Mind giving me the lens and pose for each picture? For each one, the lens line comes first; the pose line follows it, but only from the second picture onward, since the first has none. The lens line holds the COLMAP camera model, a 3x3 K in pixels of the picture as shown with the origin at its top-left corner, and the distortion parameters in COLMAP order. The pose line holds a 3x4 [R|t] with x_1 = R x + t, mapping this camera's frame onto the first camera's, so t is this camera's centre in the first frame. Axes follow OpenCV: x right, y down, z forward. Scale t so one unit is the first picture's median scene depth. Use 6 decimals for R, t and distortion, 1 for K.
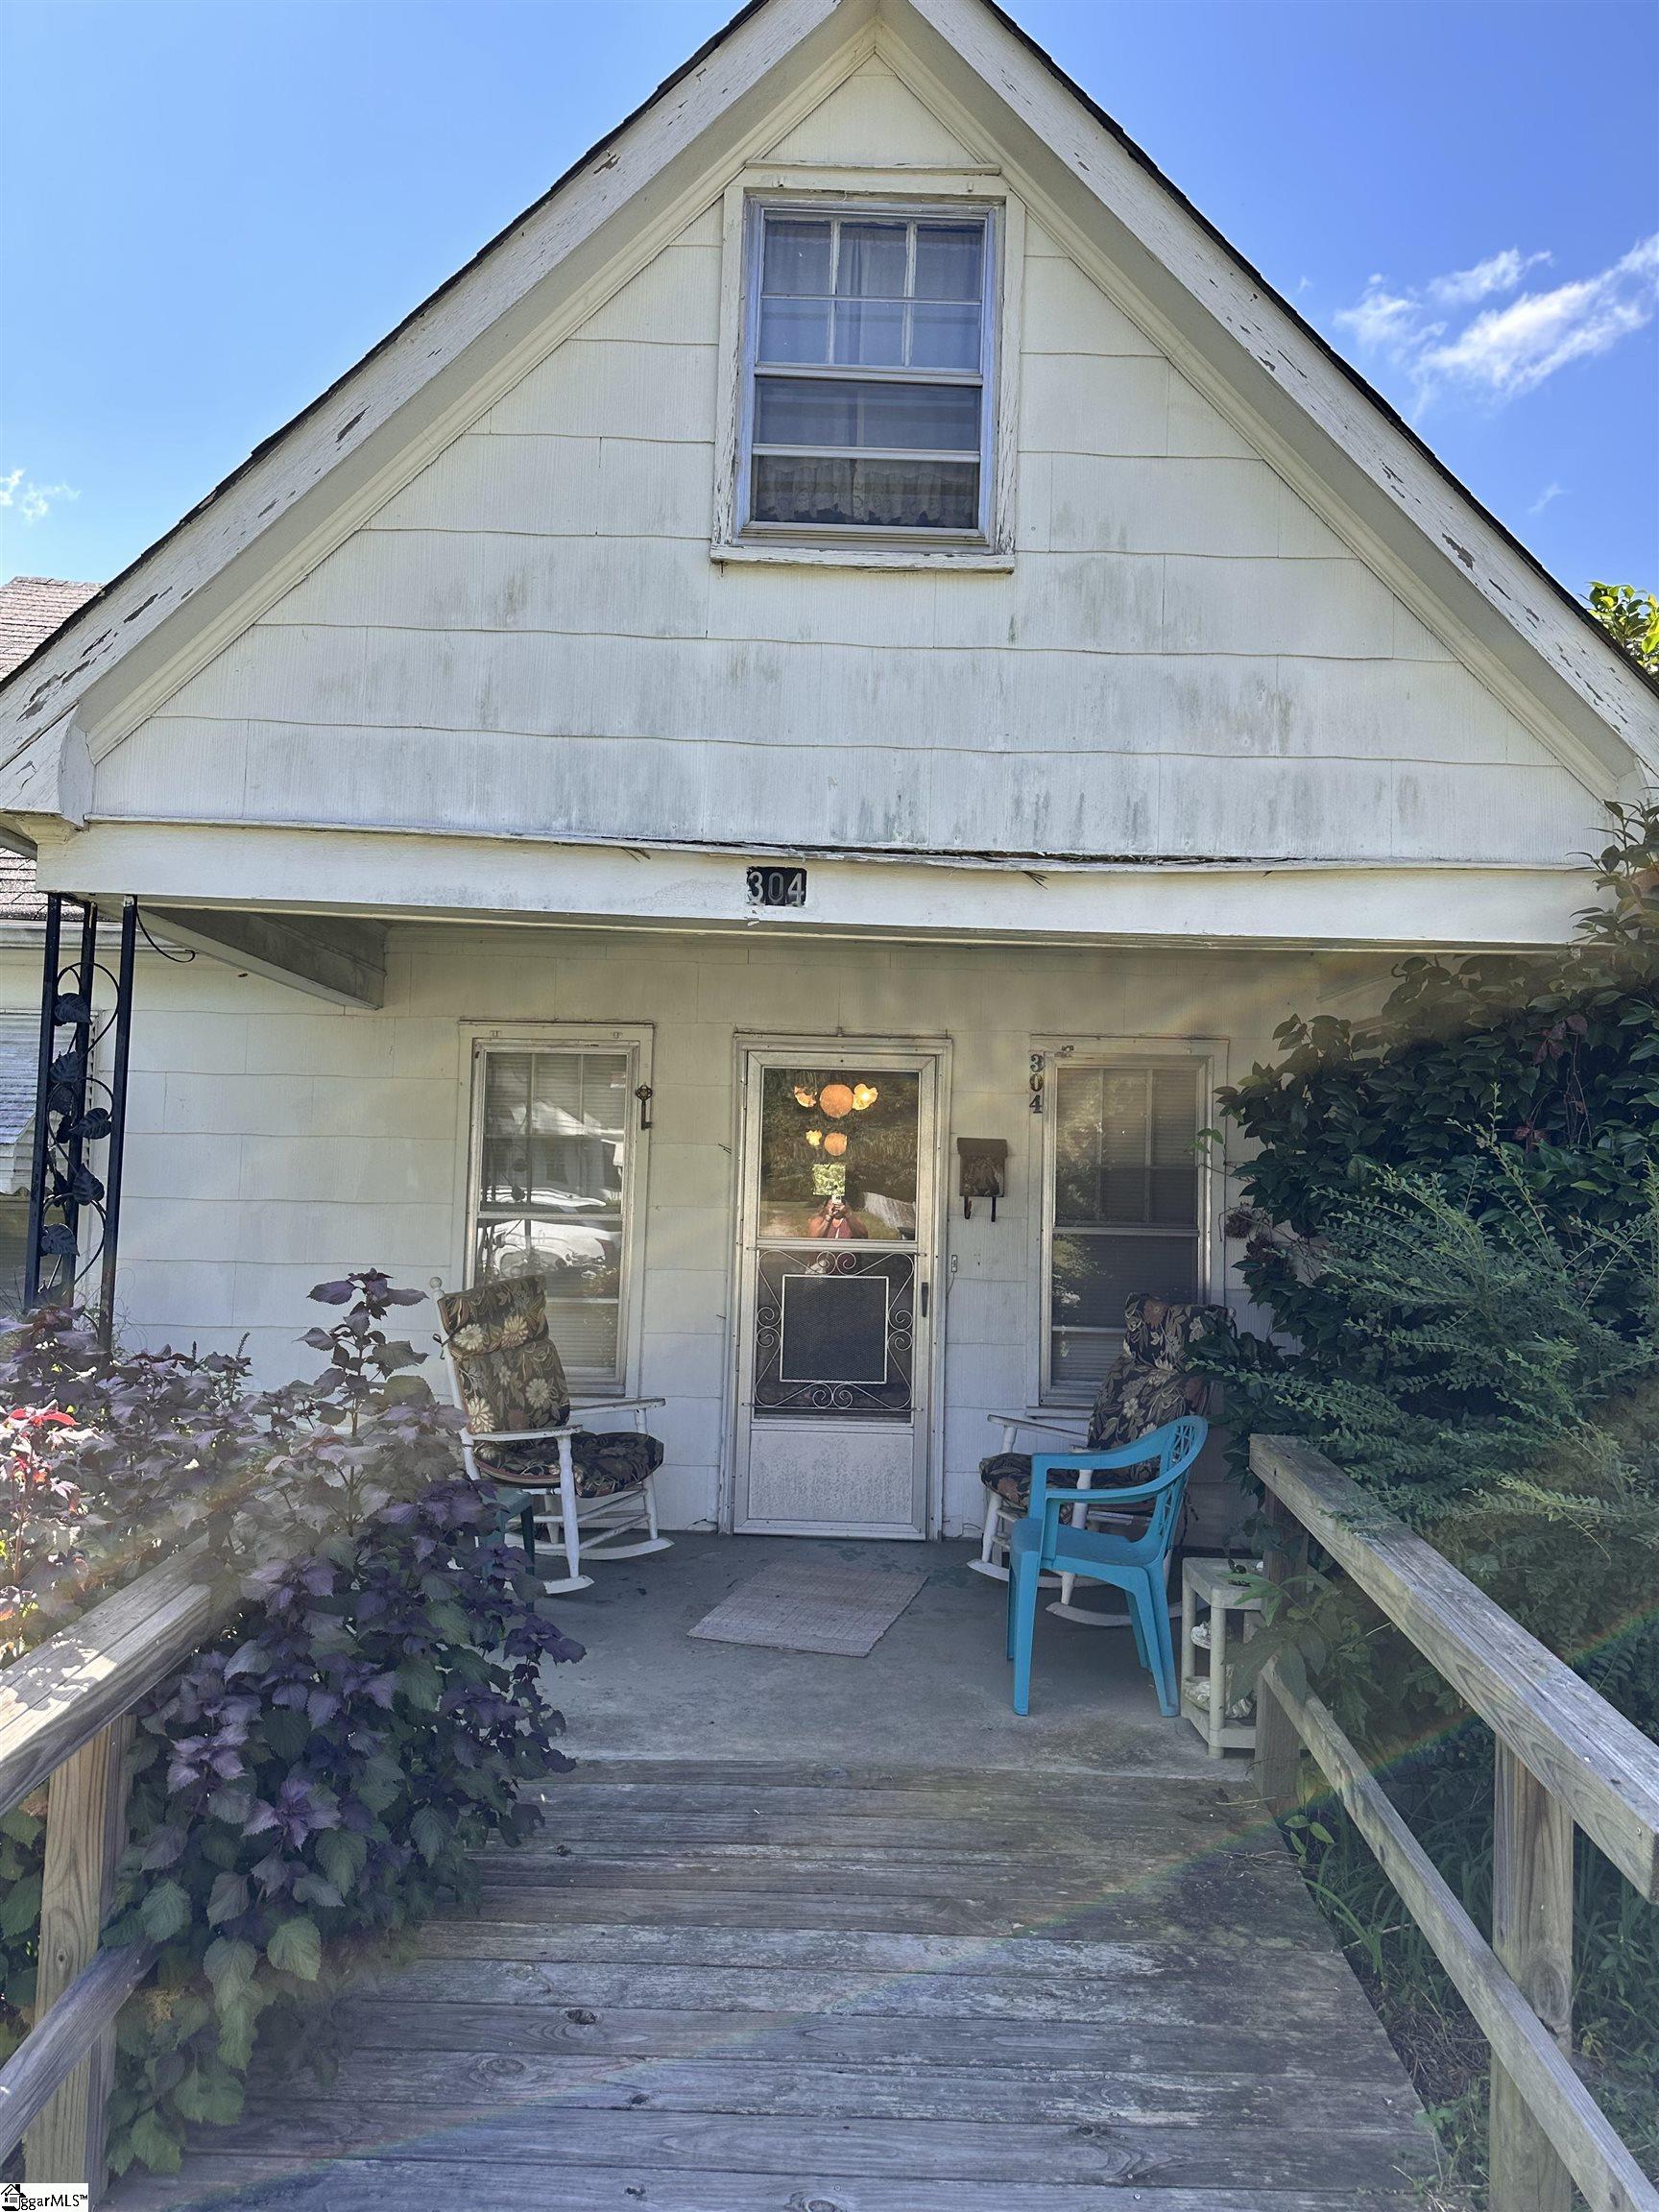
lens RADIAL K [[1530.9, 0, 834.6], [0, 1530.9, 1113.3], [0, 0, 1]] dist [0.060219, -0.073402]
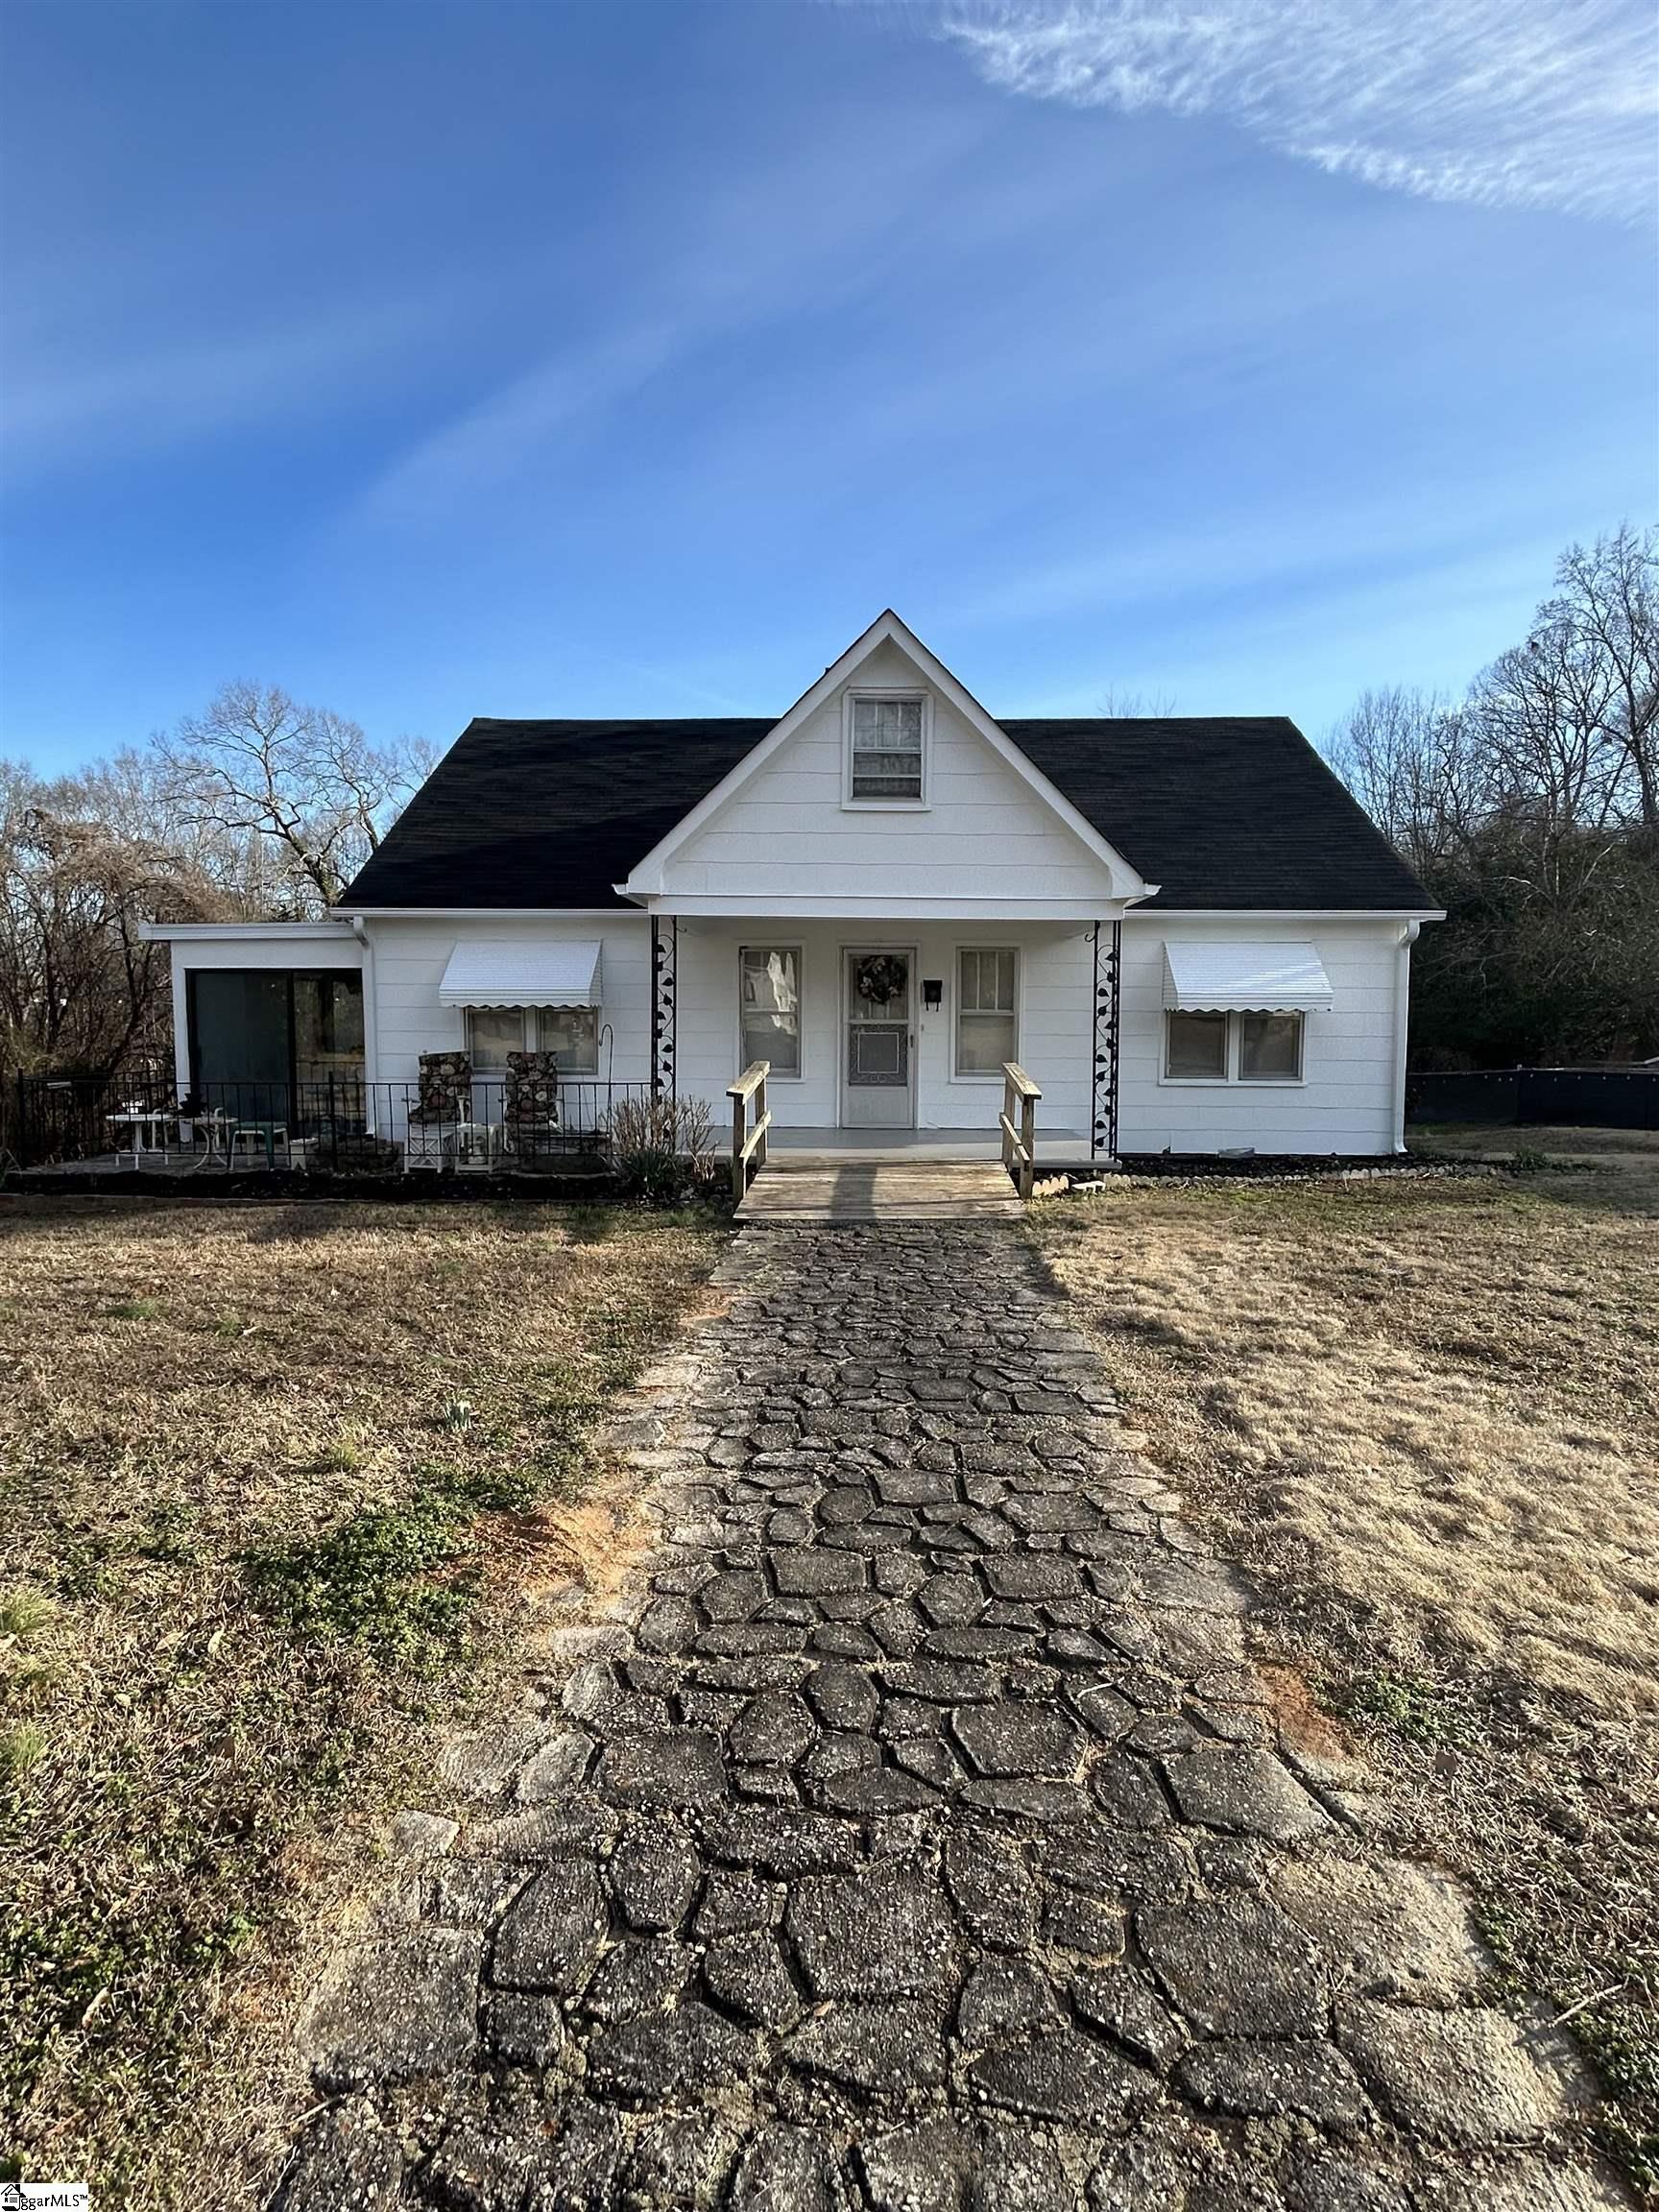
lens RADIAL K [[1142.9, 0, 826.7], [0, 1142.9, 1113.2], [0, 0, 1]] dist [0.000795, 0.000293]
pose [[0.999334, -0.019934, -0.030561, -0.048972], [0.023794, 0.991010, 0.131654, -0.030140], [0.027661, -0.132293, 0.990825, -1.553846]]
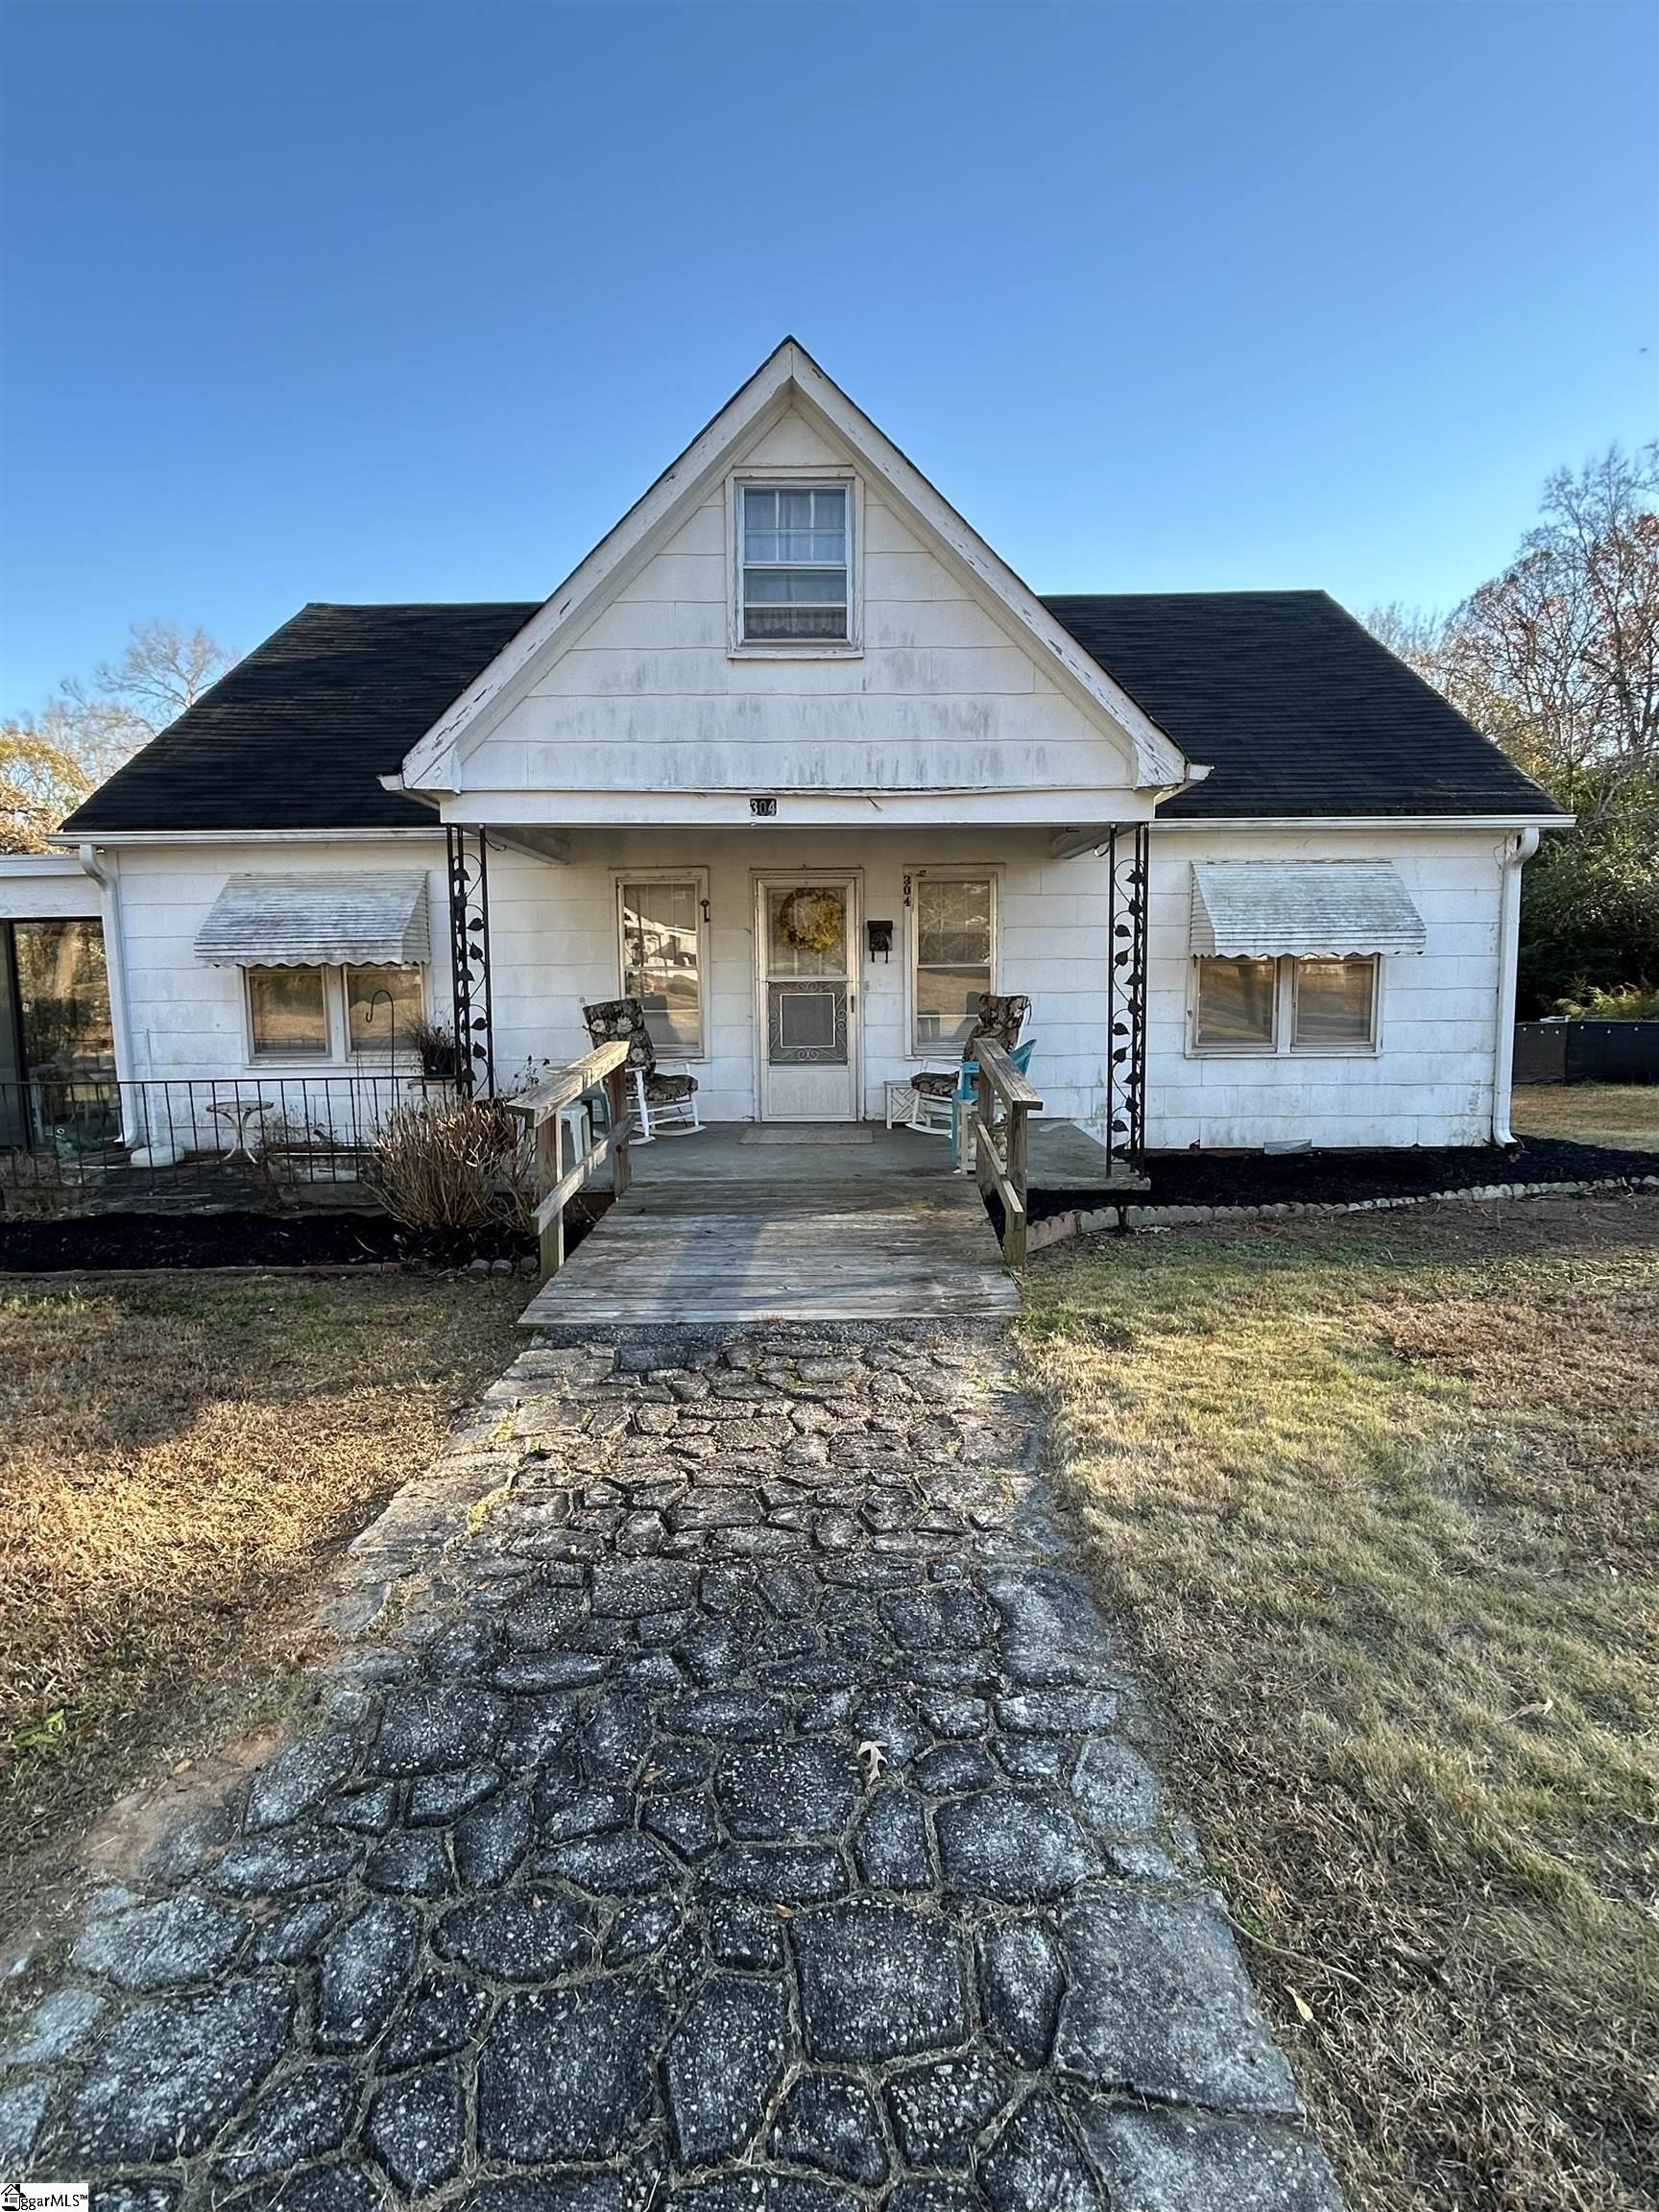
lens RADIAL K [[1120.5, 0, 829.5], [0, 1120.5, 1106.0], [0, 0, 1]] dist [0.002420, -0.000429]
pose [[0.999297, -0.036461, -0.008685, 0.057025], [0.037399, 0.985253, 0.166967, 0.013726], [0.002470, -0.167175, 0.985924, -0.700003]]
